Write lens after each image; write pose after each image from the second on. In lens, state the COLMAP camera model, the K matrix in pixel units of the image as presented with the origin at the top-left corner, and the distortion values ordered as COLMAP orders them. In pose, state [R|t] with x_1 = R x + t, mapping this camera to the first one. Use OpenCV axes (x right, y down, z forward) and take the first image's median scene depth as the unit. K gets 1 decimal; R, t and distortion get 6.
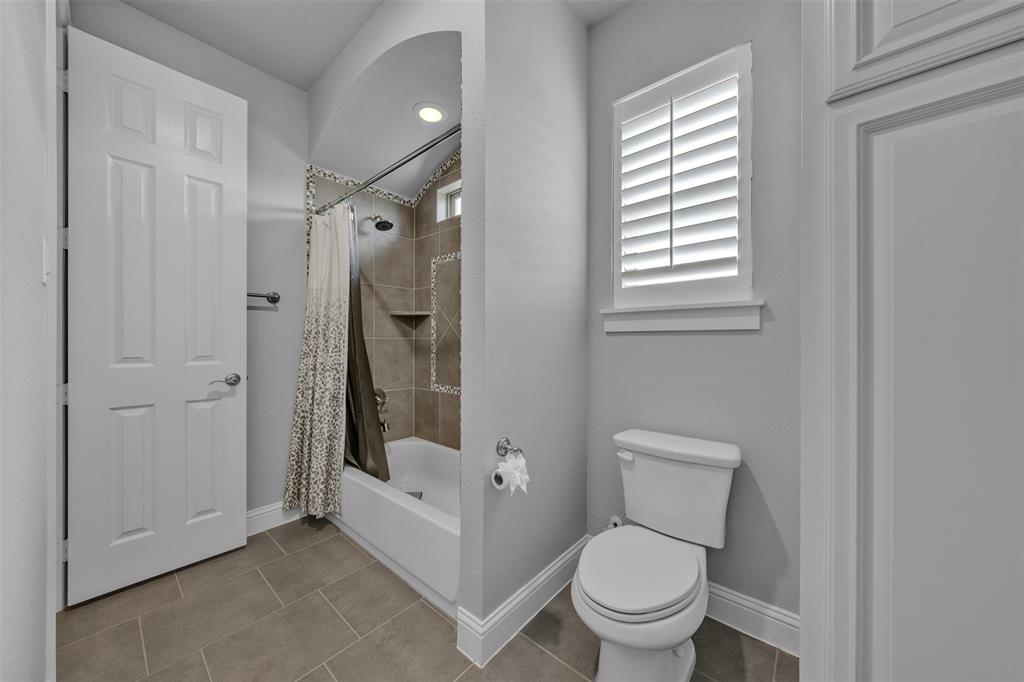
lens RADIAL K [[359.6, 0, 510.7], [0, 359.6, 342.8], [0, 0, 1]] dist [0.001633, 0.000166]
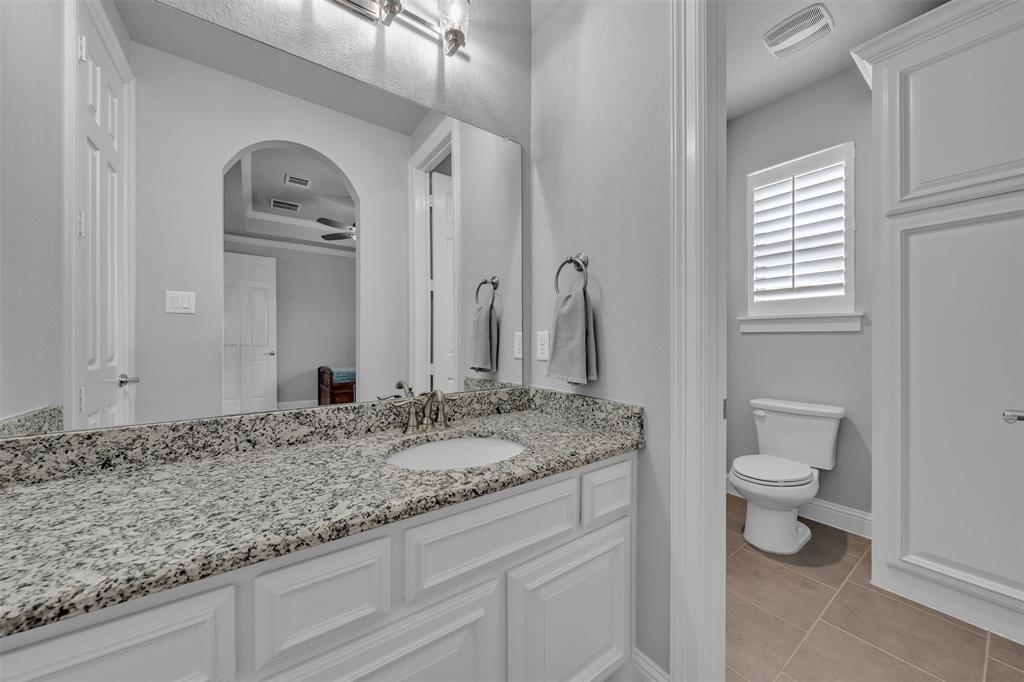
lens RADIAL K [[359.6, 0, 511.4], [0, 359.6, 338.8], [0, 0, 1]] dist [0.001633, 0.000166]
pose [[0.969216, 0.000168, -0.246212, -0.349412], [-0.001319, 0.999989, -0.004510, 0.003642], [0.246209, 0.004696, 0.969205, -0.802235]]
